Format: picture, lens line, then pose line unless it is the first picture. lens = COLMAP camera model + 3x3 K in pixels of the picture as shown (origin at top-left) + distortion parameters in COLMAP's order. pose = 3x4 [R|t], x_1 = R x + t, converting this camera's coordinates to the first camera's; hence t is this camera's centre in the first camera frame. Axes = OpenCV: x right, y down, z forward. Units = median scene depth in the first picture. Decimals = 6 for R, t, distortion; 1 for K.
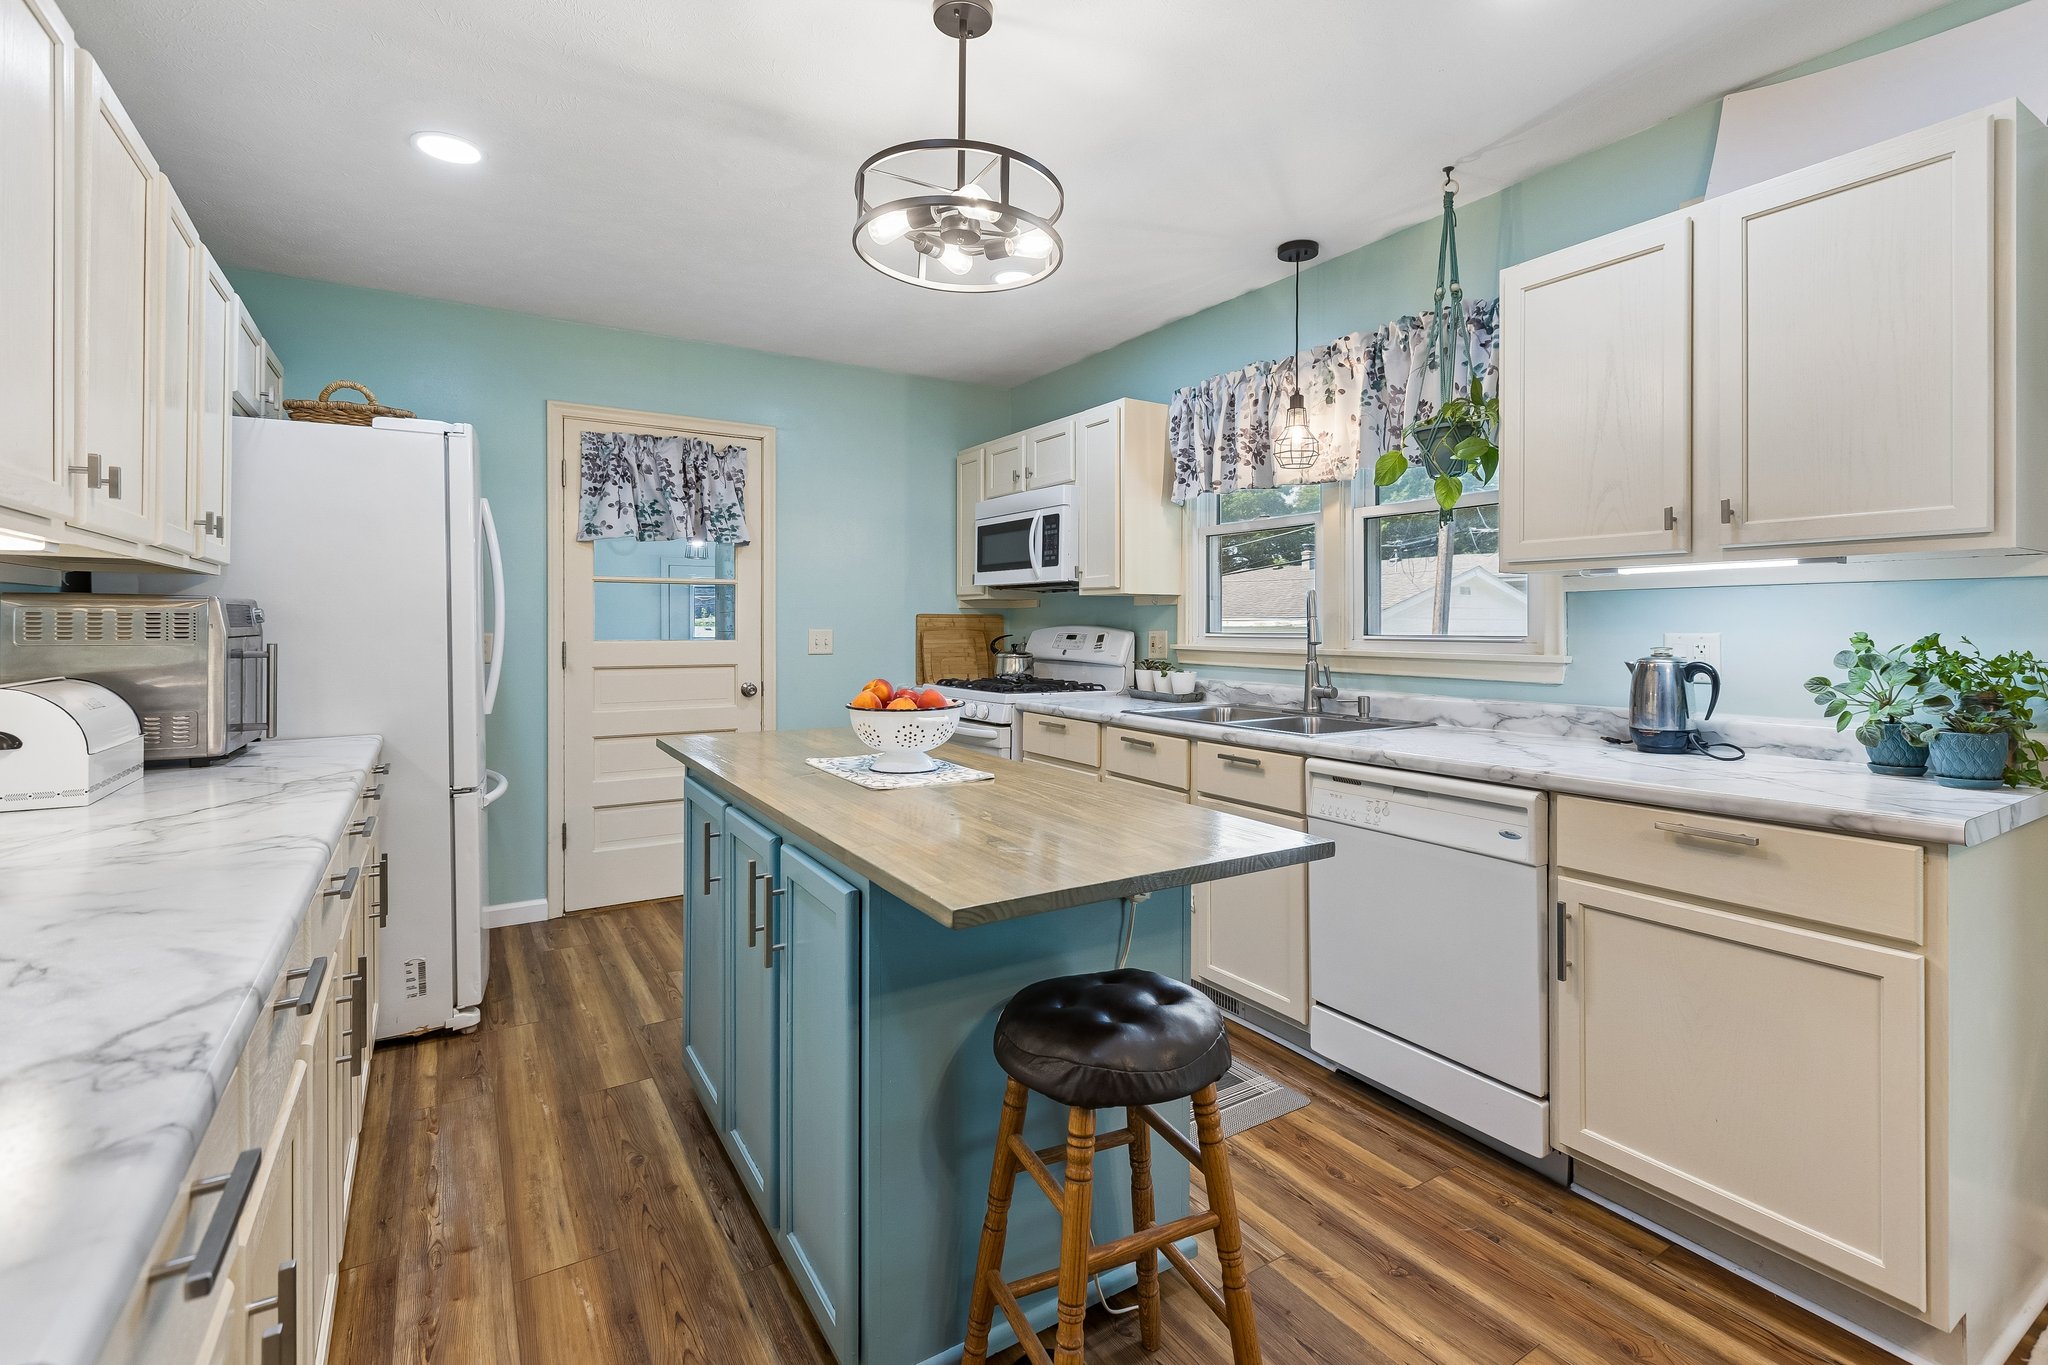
lens RADIAL K [[934.9, 0, 1034.6], [0, 934.9, 627.3], [0, 0, 1]] dist [-0.001542, -0.000599]
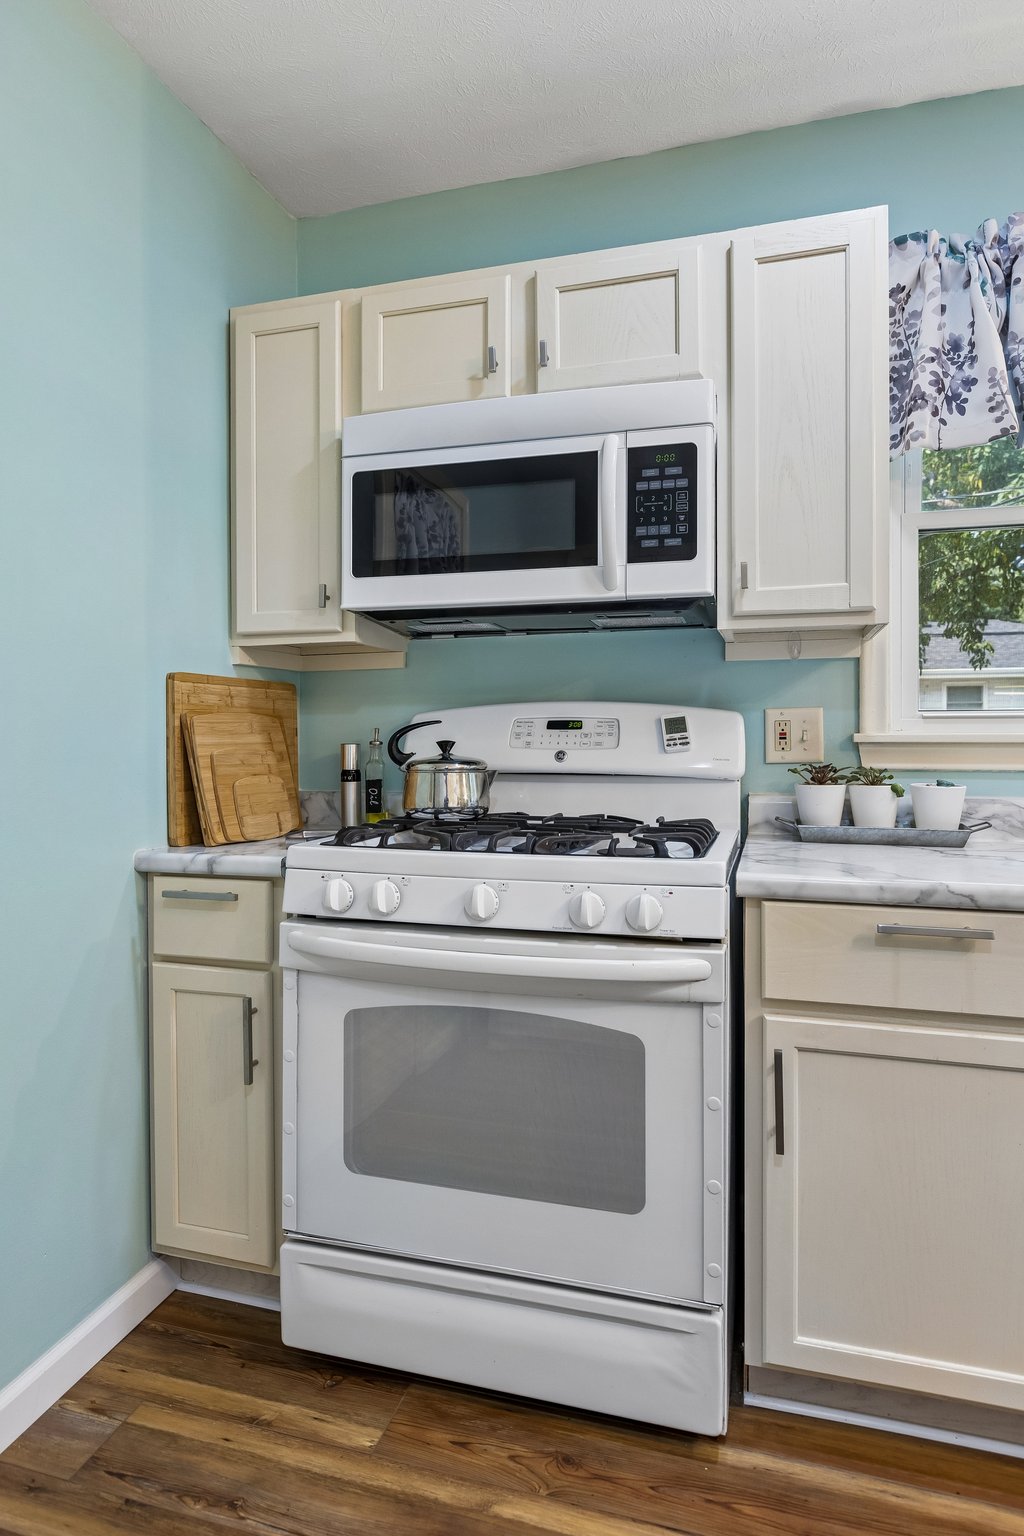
lens RADIAL K [[957.5, 0, 512.2], [0, 957.5, 739.7], [0, 0, 1]] dist [-0.001162, -0.000699]
pose [[0.767207, -0.011778, 0.641292, -0.298143], [0.007472, 0.999928, 0.009425, 0.013216], [-0.641357, -0.002439, 0.767239, 0.628437]]
